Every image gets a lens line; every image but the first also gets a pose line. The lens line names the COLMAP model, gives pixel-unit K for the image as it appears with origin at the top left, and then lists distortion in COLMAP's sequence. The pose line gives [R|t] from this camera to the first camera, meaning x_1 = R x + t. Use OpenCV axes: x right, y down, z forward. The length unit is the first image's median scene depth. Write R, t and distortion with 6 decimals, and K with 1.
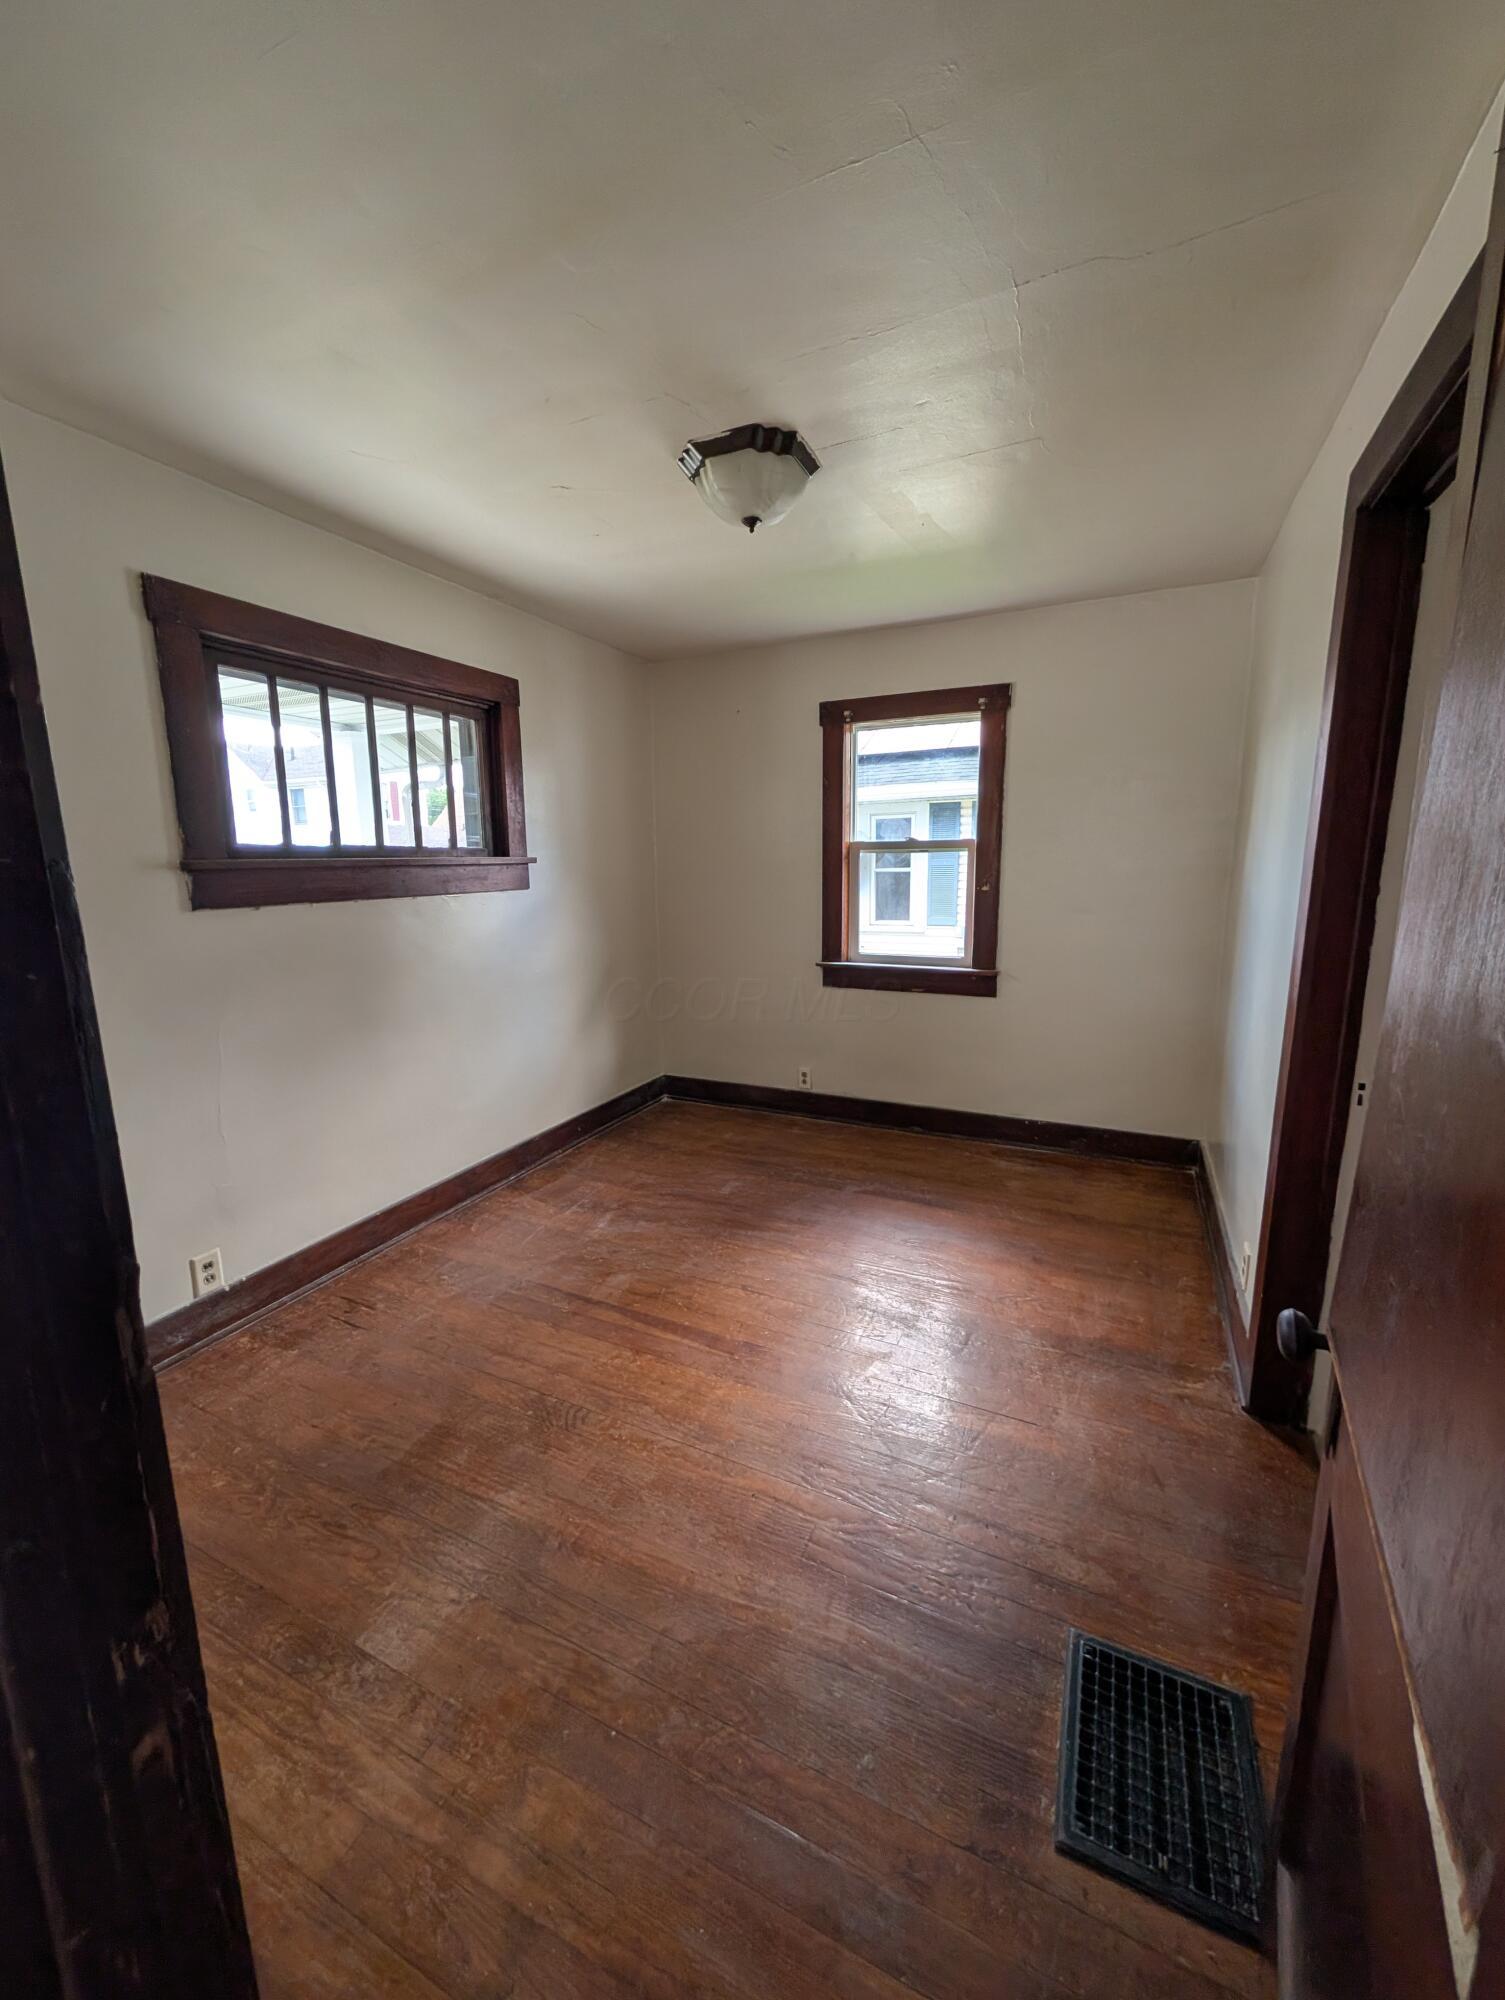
lens RADIAL K [[770.8, 0, 747.6], [0, 770.8, 995.7], [0, 0, 1]] dist [-0.001043, 0.000504]
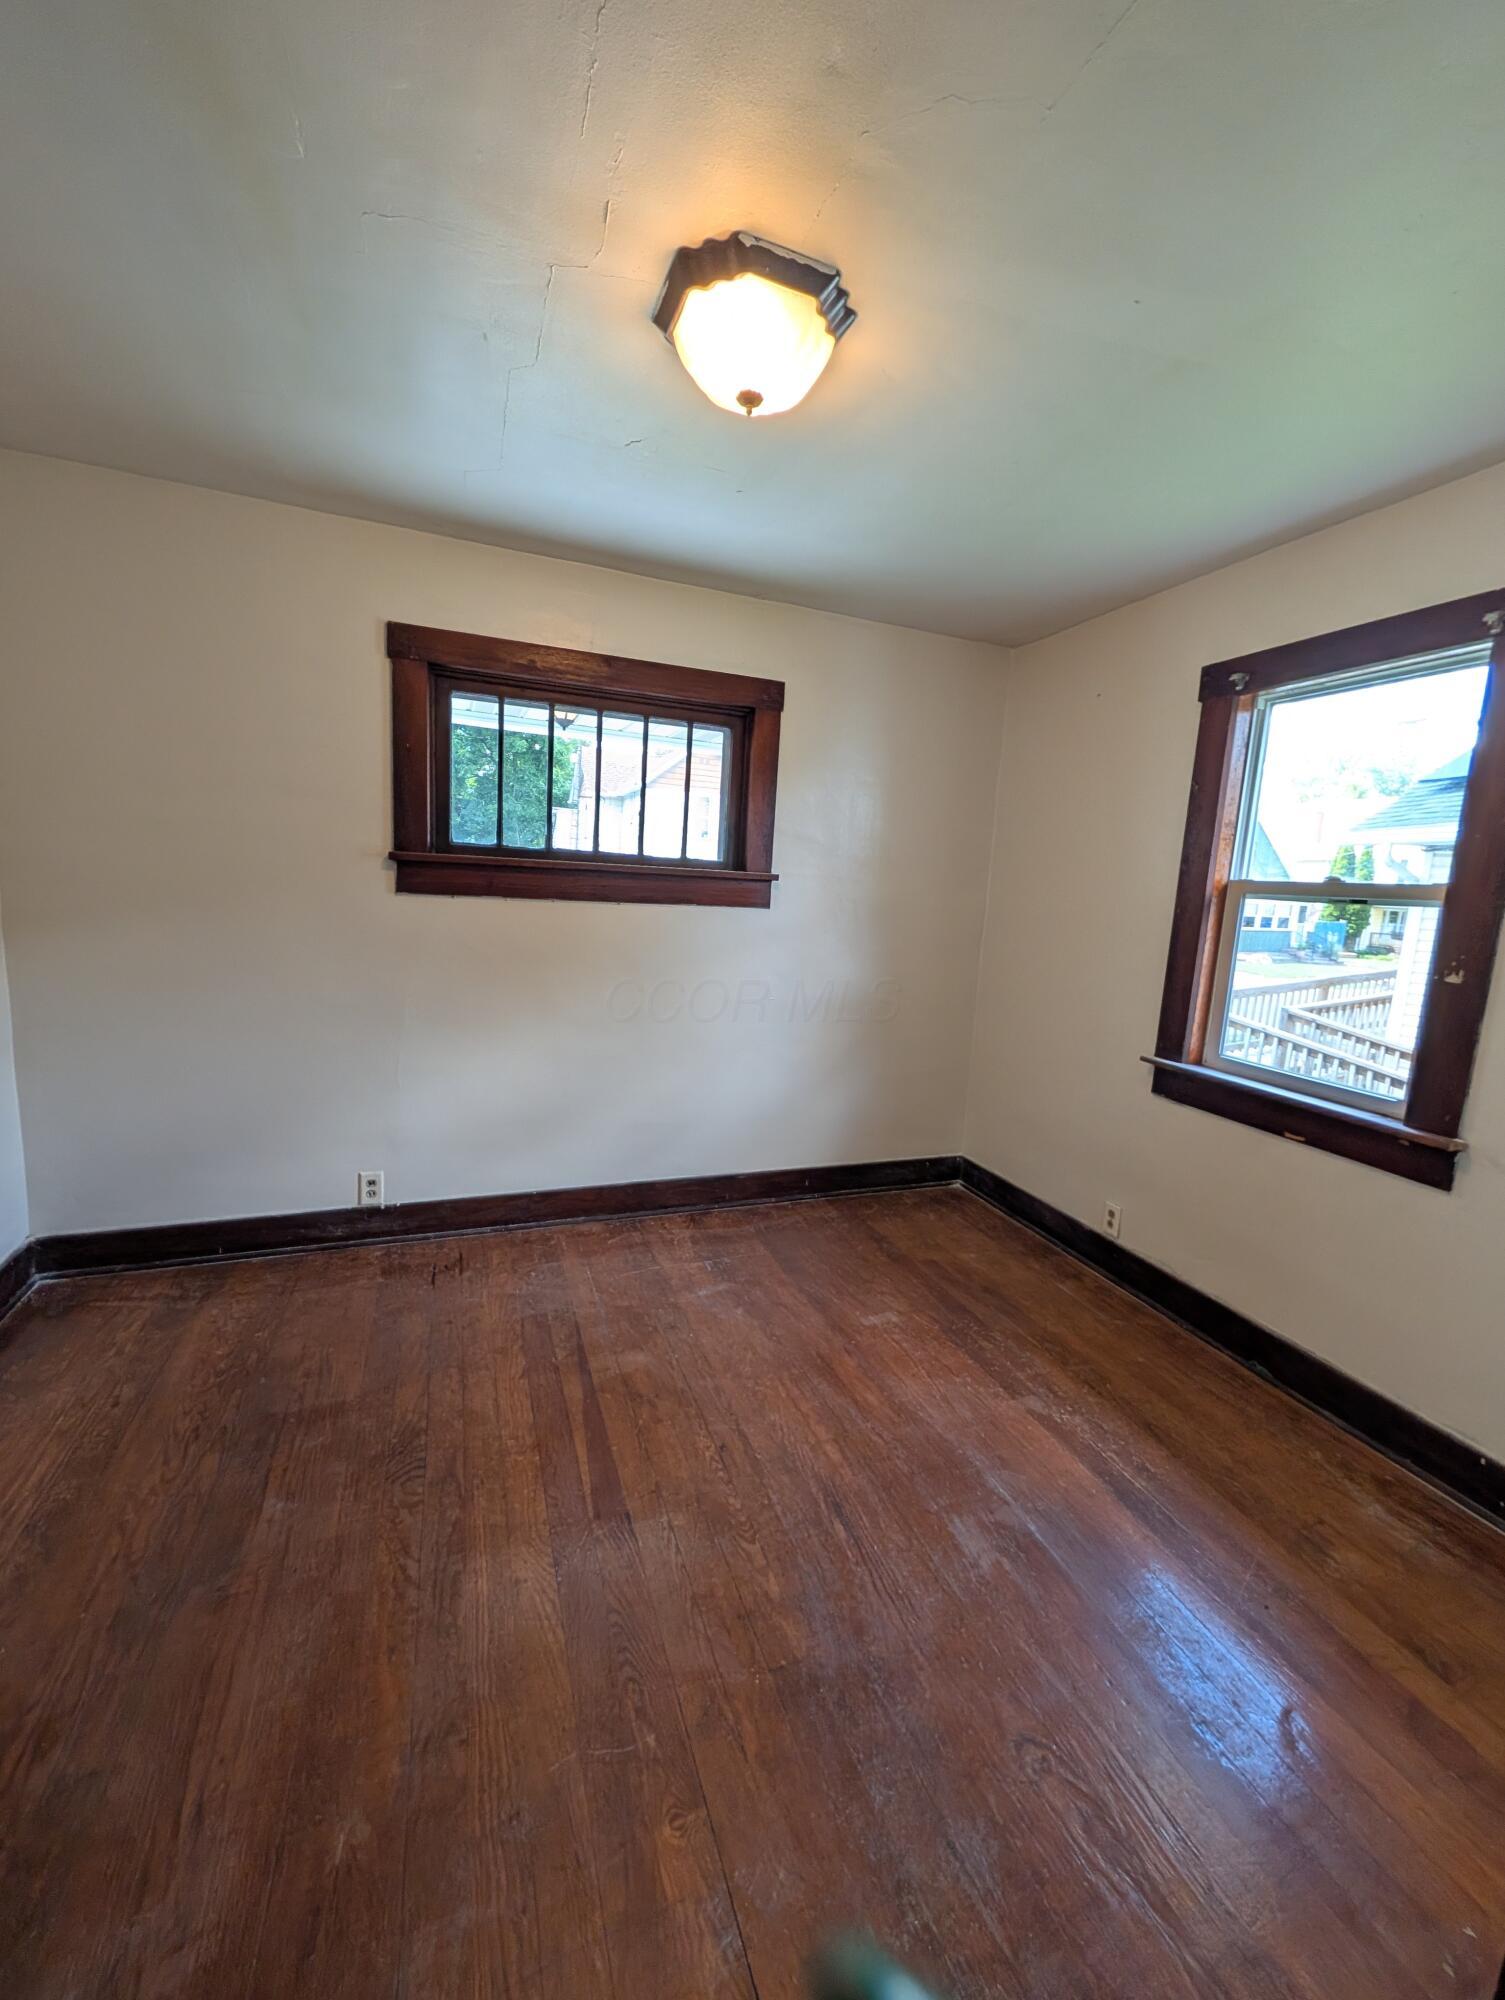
lens RADIAL K [[768.3, 0, 748.8], [0, 768.3, 998.4], [0, 0, 1]] dist [-0.001983, -0.000221]
pose [[0.715883, 0.158311, -0.680036, 0.450320], [-0.187248, 0.981809, 0.031445, -0.076291], [0.672644, 0.104824, 0.732504, 0.427790]]
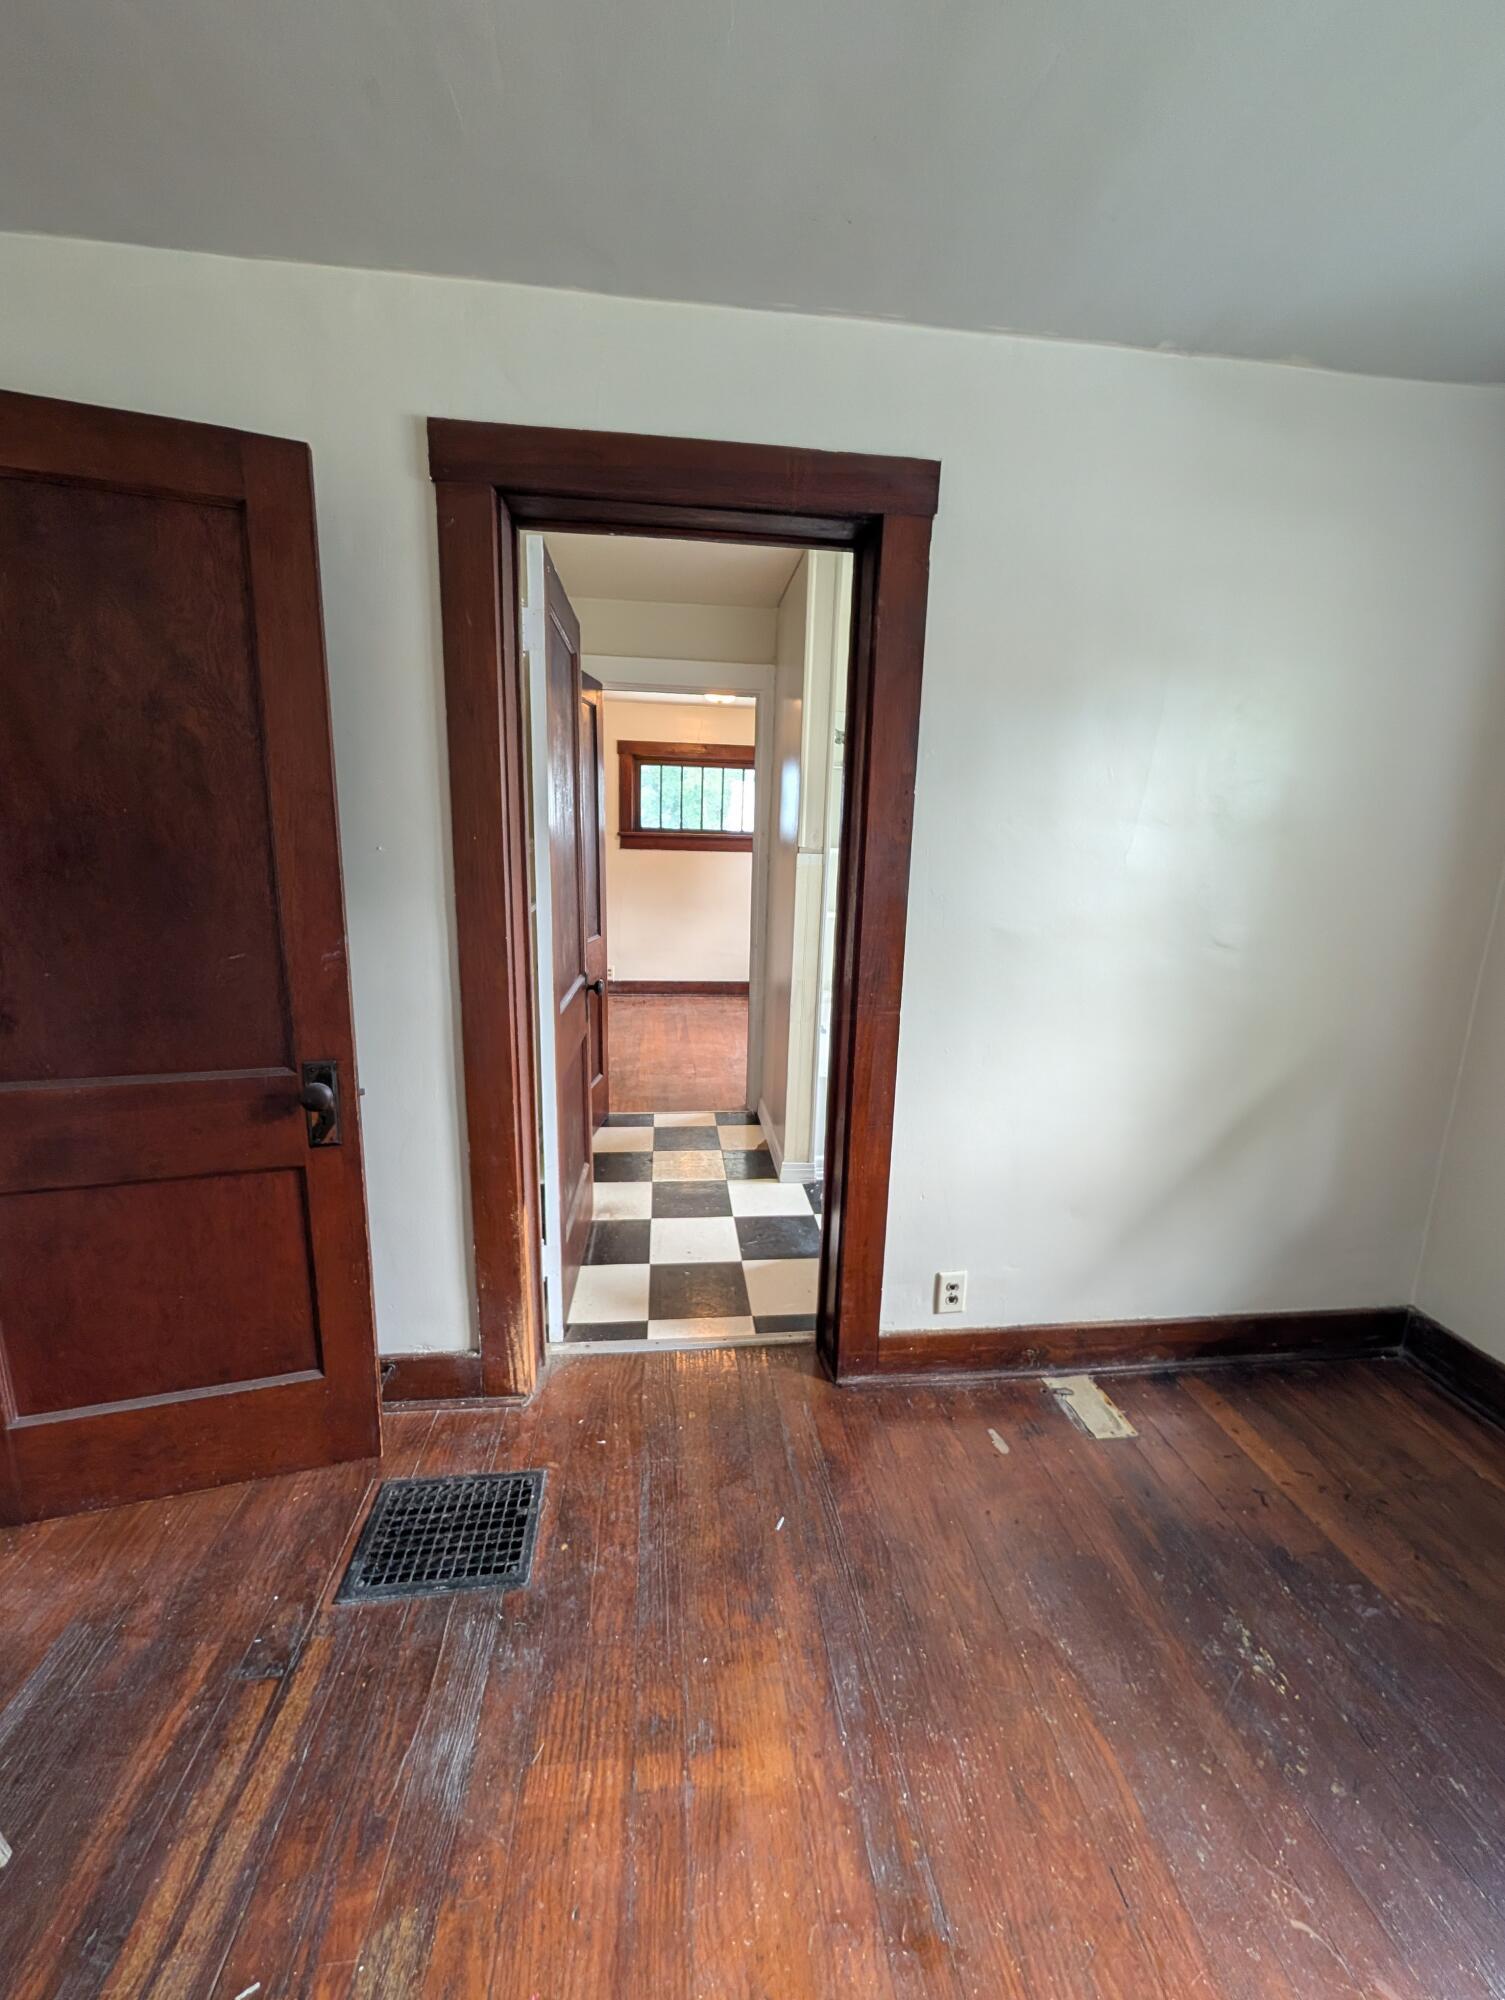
lens RADIAL K [[770.8, 0, 747.6], [0, 770.8, 995.7], [0, 0, 1]] dist [-0.001043, 0.000504]
pose [[0.527953, 0.198378, -0.825780, 1.796912], [-0.184672, 0.975886, 0.116370, 0.003782], [0.828952, 0.091060, 0.551857, -0.156058]]
